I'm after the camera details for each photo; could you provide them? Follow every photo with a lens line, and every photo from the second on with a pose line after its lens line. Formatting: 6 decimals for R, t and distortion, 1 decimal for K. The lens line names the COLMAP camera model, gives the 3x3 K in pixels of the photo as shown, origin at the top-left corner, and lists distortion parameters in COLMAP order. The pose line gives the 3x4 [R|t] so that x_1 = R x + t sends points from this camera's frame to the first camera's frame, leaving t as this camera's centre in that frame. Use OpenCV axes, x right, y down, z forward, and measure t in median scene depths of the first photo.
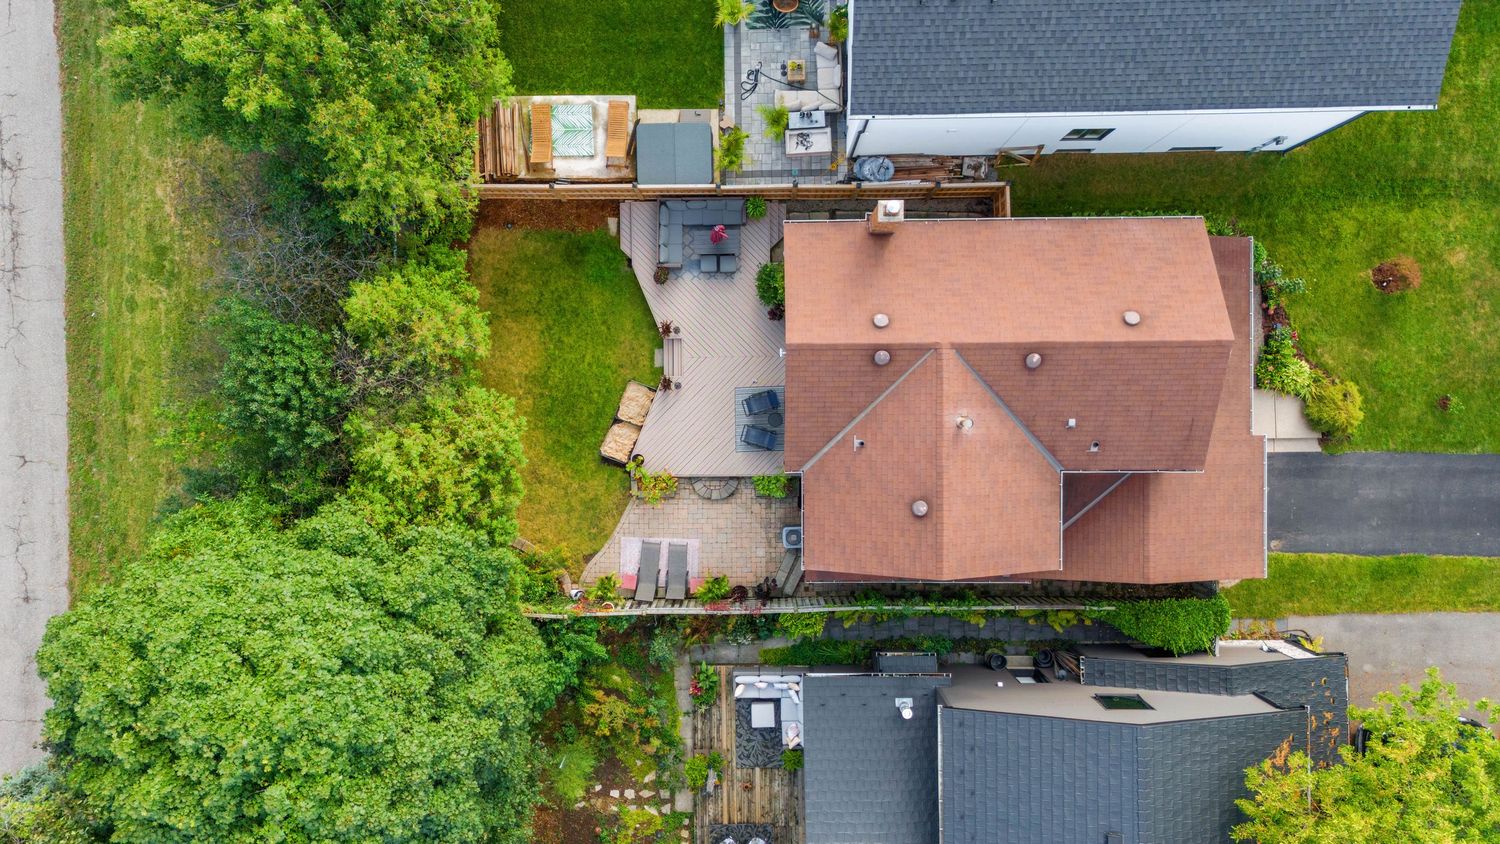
lens RADIAL K [[1098.4, 0, 750.1], [0, 1098.4, 417.6], [0, 0, 1]] dist [0.045032, -0.002968]
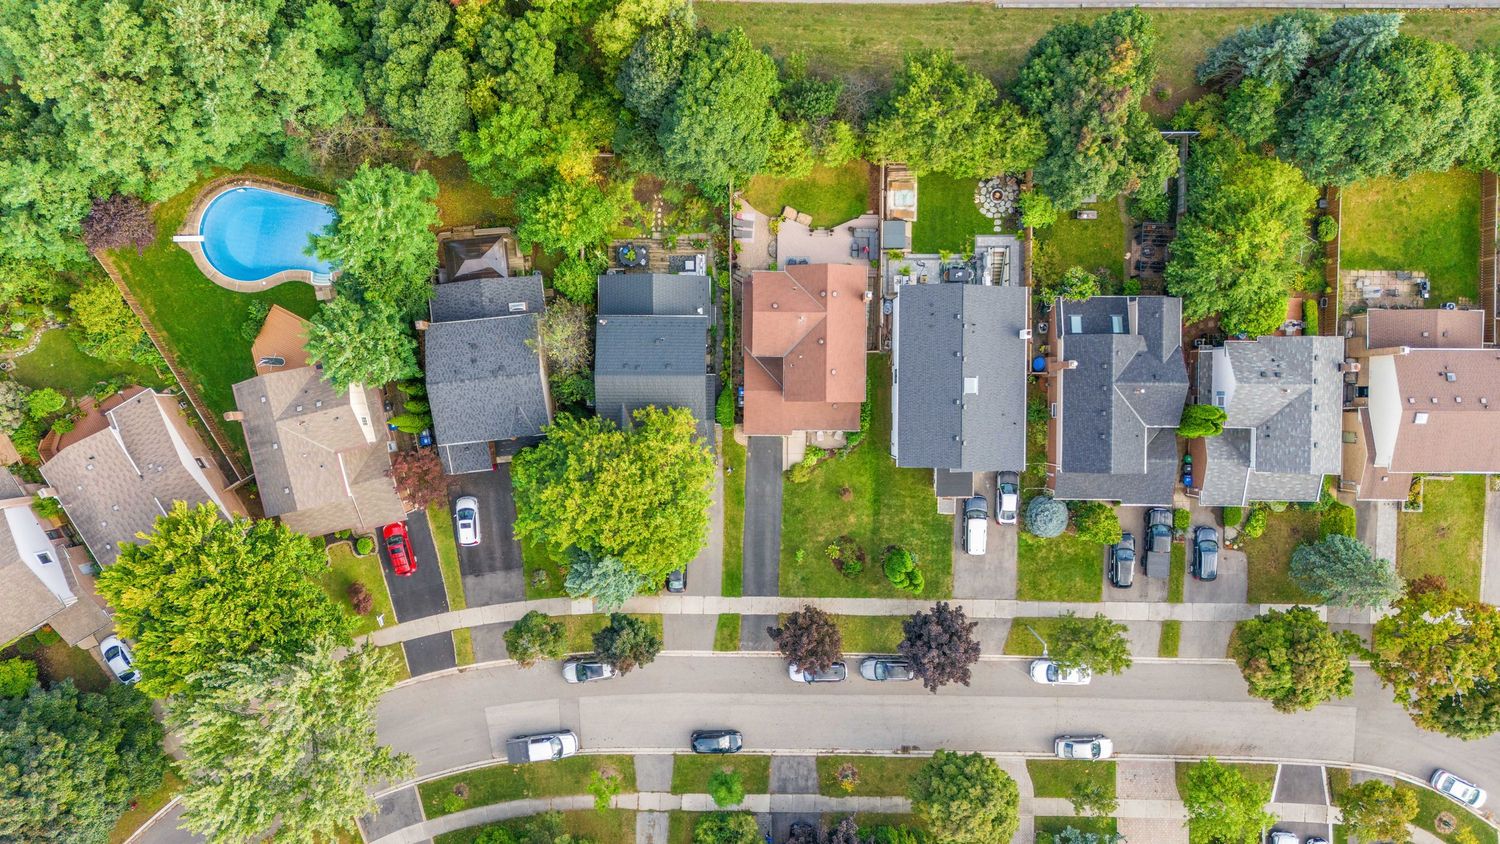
lens RADIAL K [[1055.7, 0, 753.2], [0, 1055.7, 419.7], [0, 0, 1]] dist [0.057121, -0.051496]
pose [[-0.013005, 0.999359, 0.033365, 0.319385], [-0.999656, -0.012235, -0.023177, 0.176758], [-0.022754, -0.033655, 0.999174, -1.705042]]
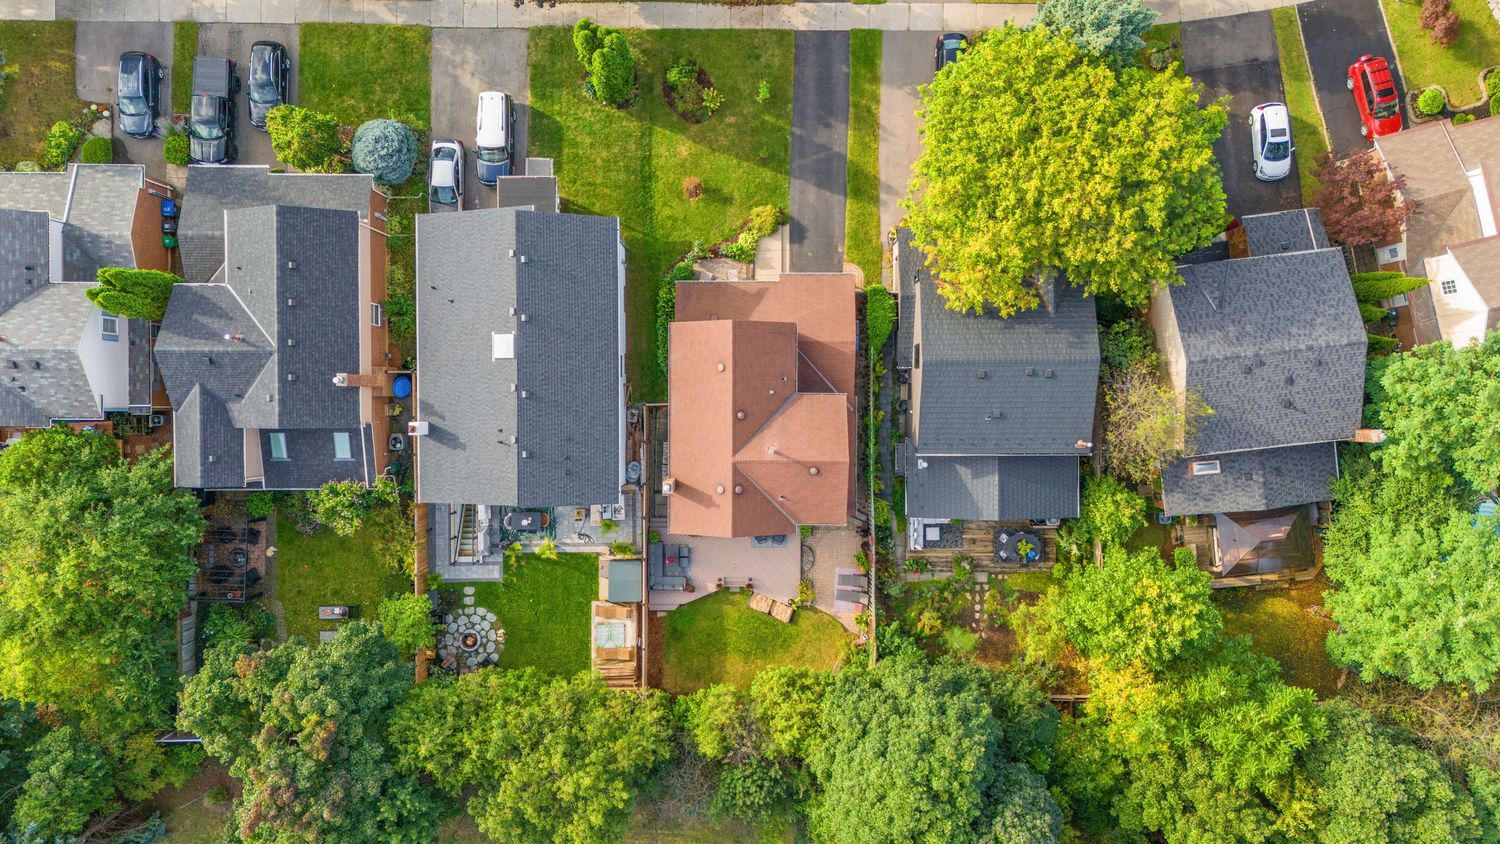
lens RADIAL K [[1055.7, 0, 753.2], [0, 1055.7, 419.7], [0, 0, 1]] dist [0.057121, -0.051496]
pose [[0.007148, -0.999970, -0.003078, 0.211938], [0.999876, 0.007190, -0.013998, -0.001933], [0.014020, -0.002978, 0.999897, -0.775796]]
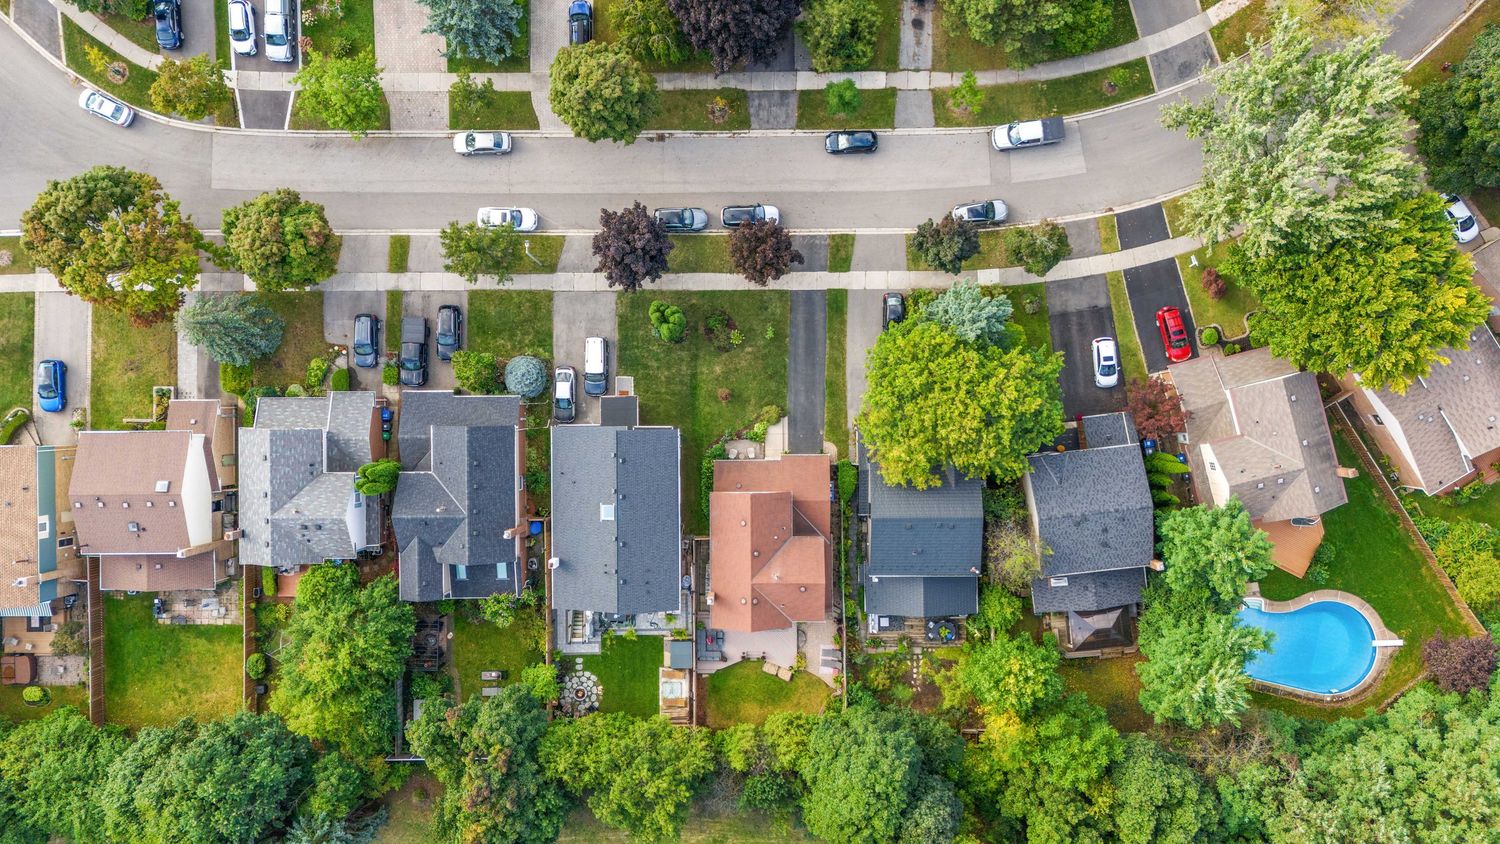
lens RADIAL K [[1055.7, 0, 753.2], [0, 1055.7, 419.7], [0, 0, 1]] dist [0.057121, -0.051496]
pose [[-0.000378, -1.000000, -0.000791, 0.540025], [0.999441, -0.000352, -0.033420, 0.034003], [0.033420, -0.000803, 0.999441, -1.712574]]
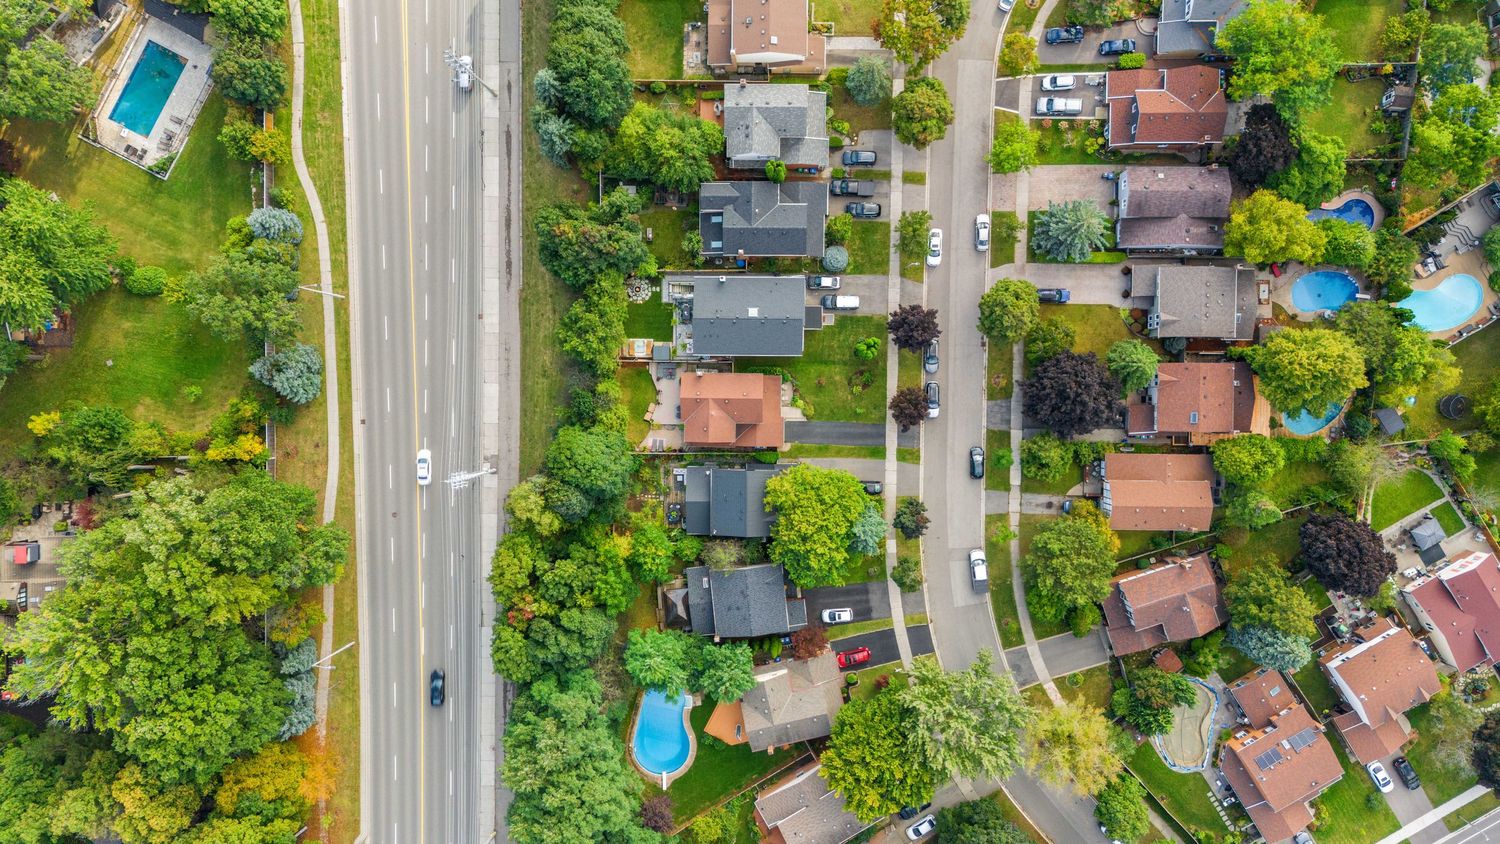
lens RADIAL K [[1042.3, 0, 752.2], [0, 1042.3, 416.8], [0, 0, 1]] dist [0.086056, -0.128888]
pose [[0.999767, 0.015824, -0.014659, 0.378238], [-0.015633, 0.999793, 0.013005, -0.038419], [0.014862, -0.012773, 0.999808, -3.345934]]
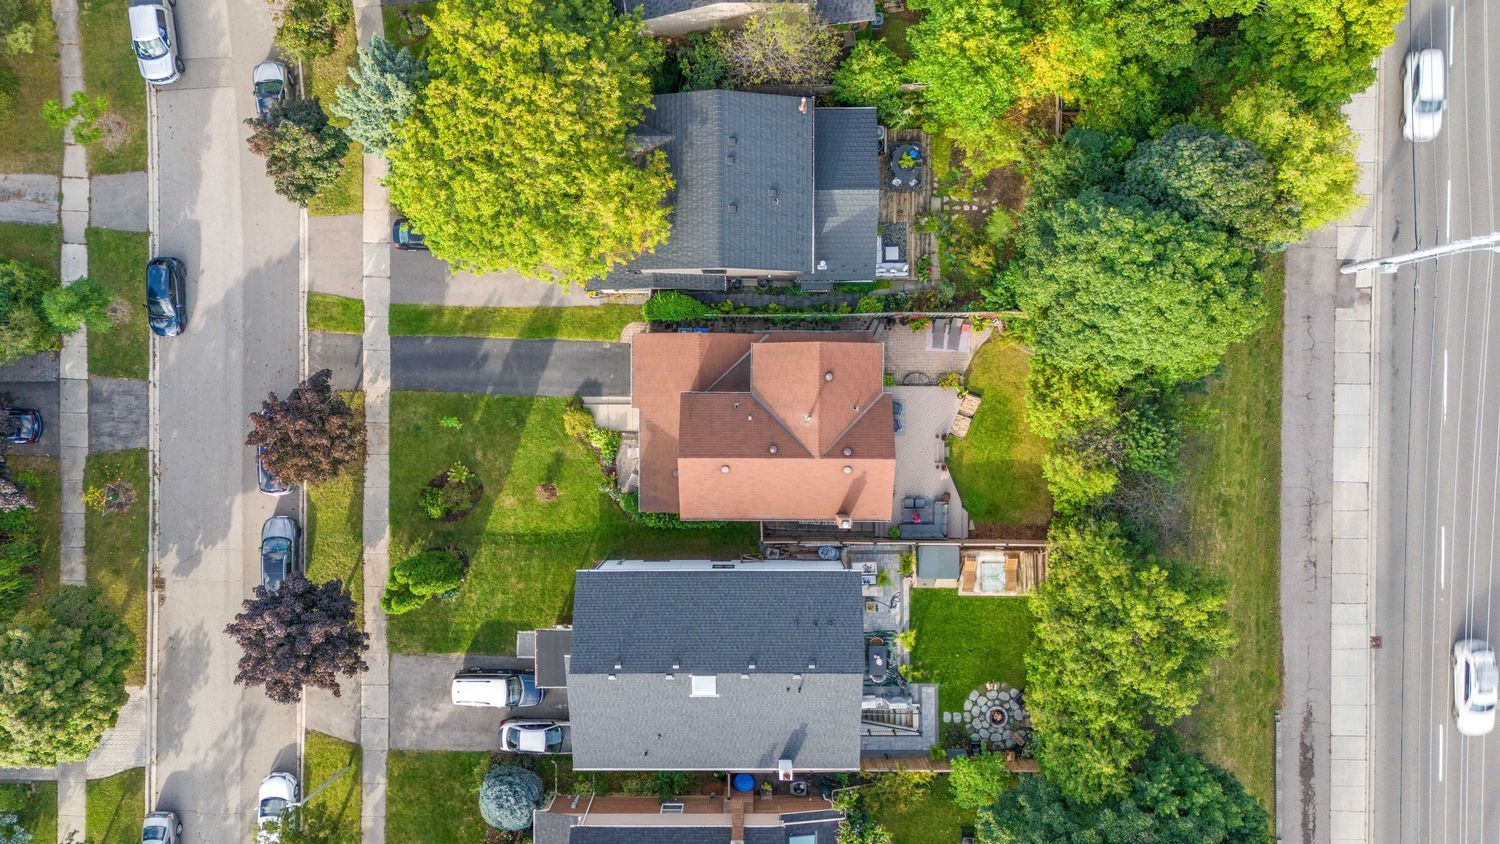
lens RADIAL K [[1055.7, 0, 753.2], [0, 1055.7, 419.7], [0, 0, 1]] dist [0.057121, -0.051496]
pose [[-0.999847, -0.009435, 0.014718, 0.220884], [0.008972, -0.999474, -0.031179, 0.052184], [0.015005, -0.031042, 0.999405, -0.775964]]
